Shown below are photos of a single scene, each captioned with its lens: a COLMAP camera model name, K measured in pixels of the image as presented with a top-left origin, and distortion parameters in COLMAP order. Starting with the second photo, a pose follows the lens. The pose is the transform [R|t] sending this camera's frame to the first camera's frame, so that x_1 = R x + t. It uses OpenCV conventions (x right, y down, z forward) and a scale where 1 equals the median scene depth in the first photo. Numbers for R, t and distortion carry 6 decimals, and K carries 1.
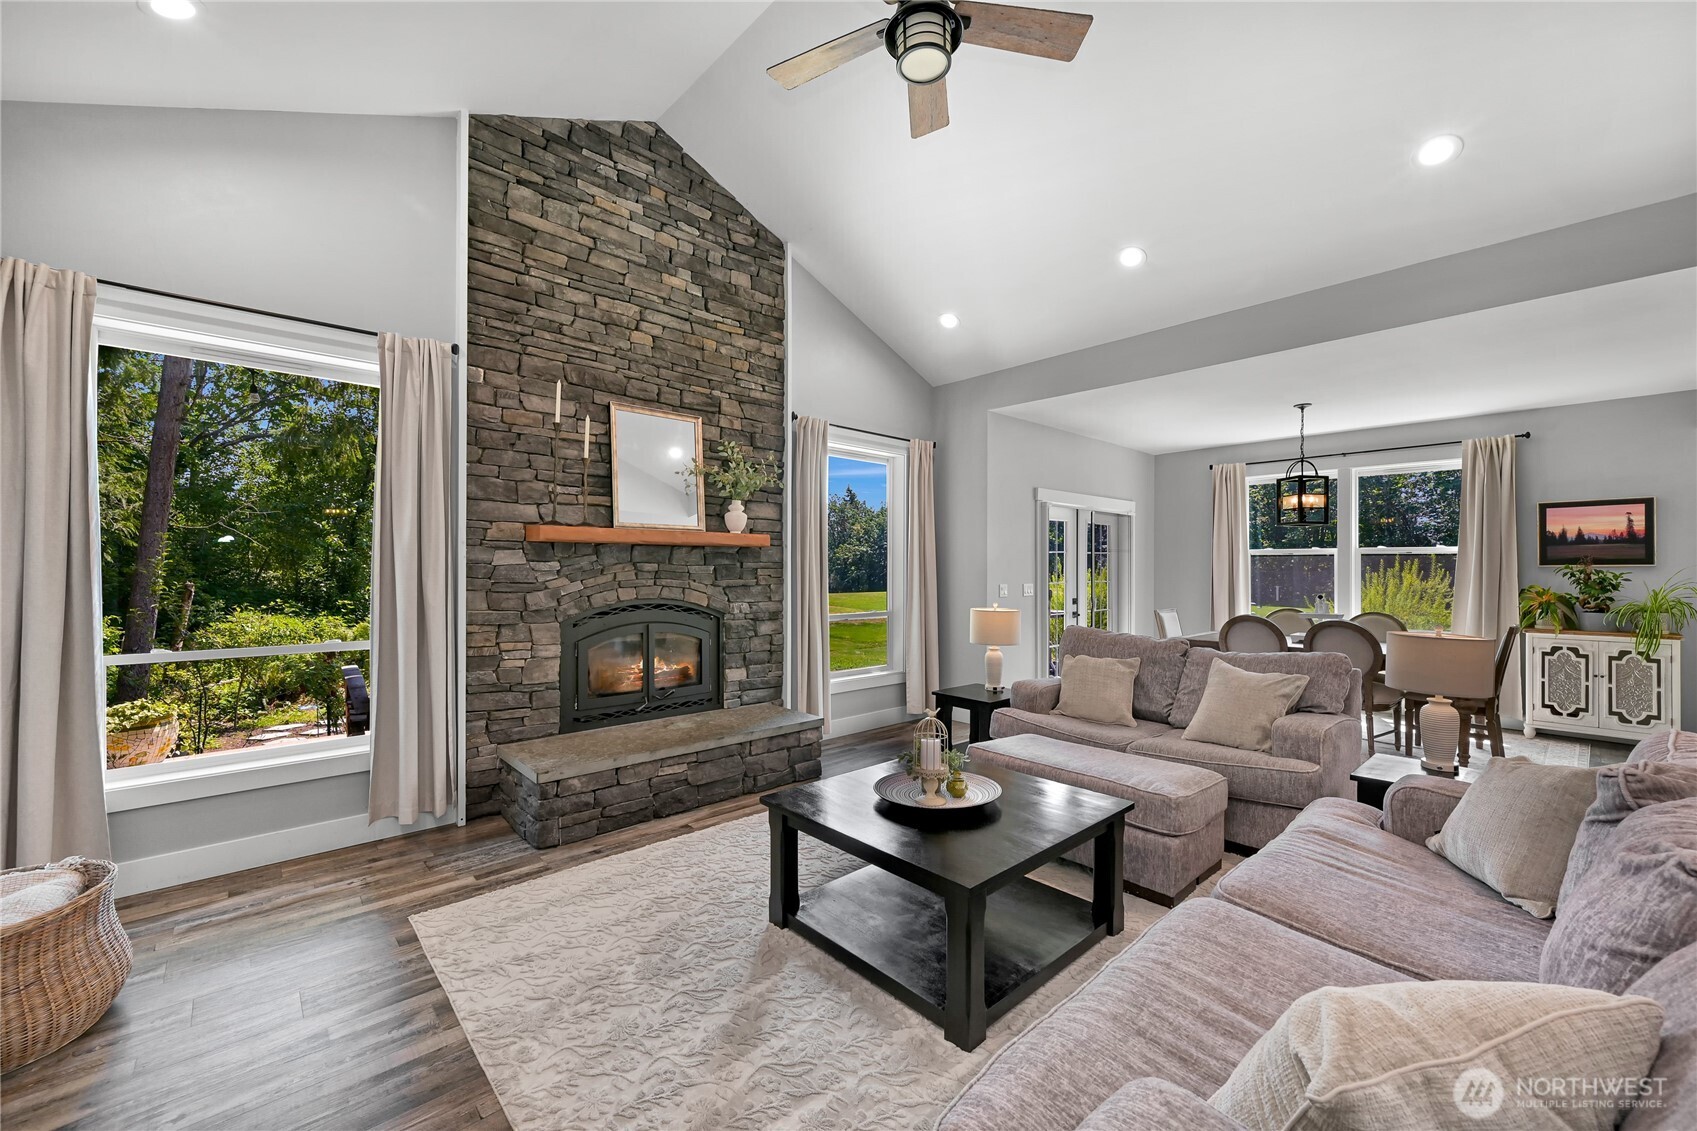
lens RADIAL K [[673.8, 0, 859.3], [0, 673.8, 565.9], [0, 0, 1]] dist [0.003470, 0.000276]
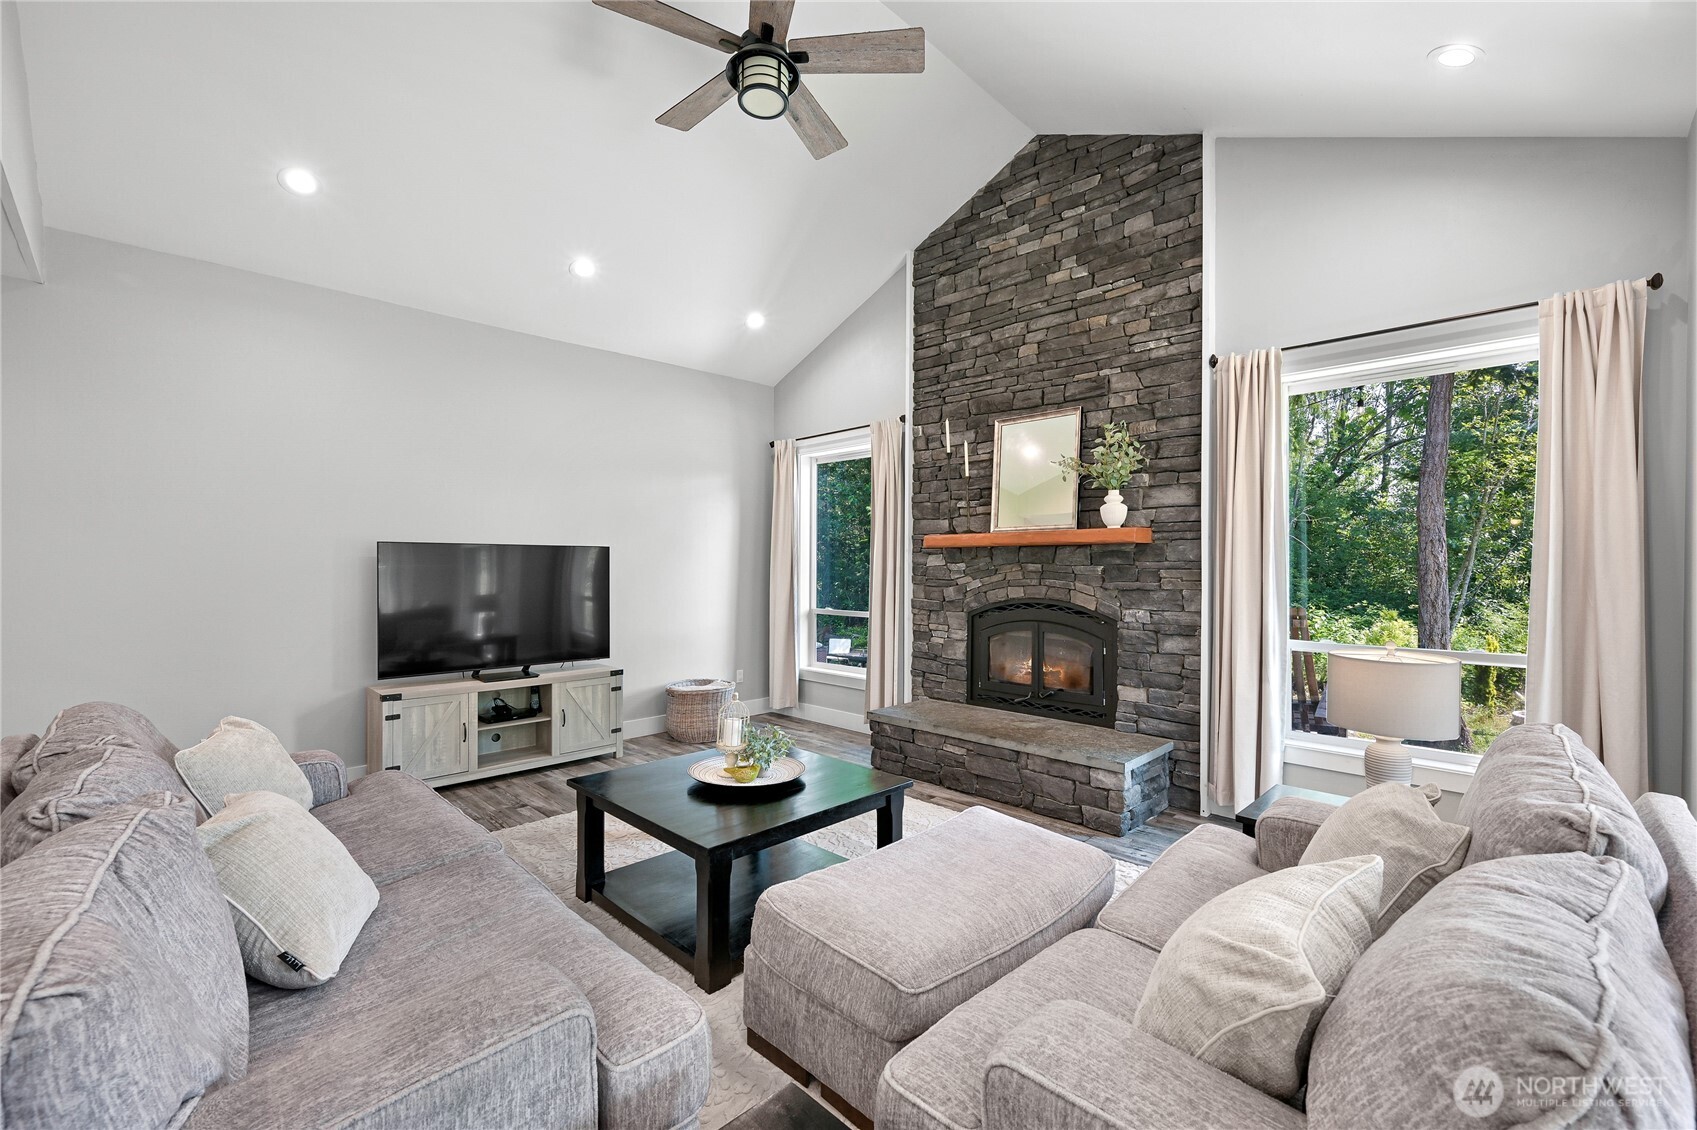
lens RADIAL K [[699.5, 0, 853.4], [0, 699.5, 567.8], [0, 0, 1]] dist [0.000611, -0.000195]
pose [[0.051801, -0.003256, -0.998652, 0.734020], [-0.000221, 0.999995, -0.003272, 0.005692], [0.998657, 0.000390, 0.051800, 0.655629]]
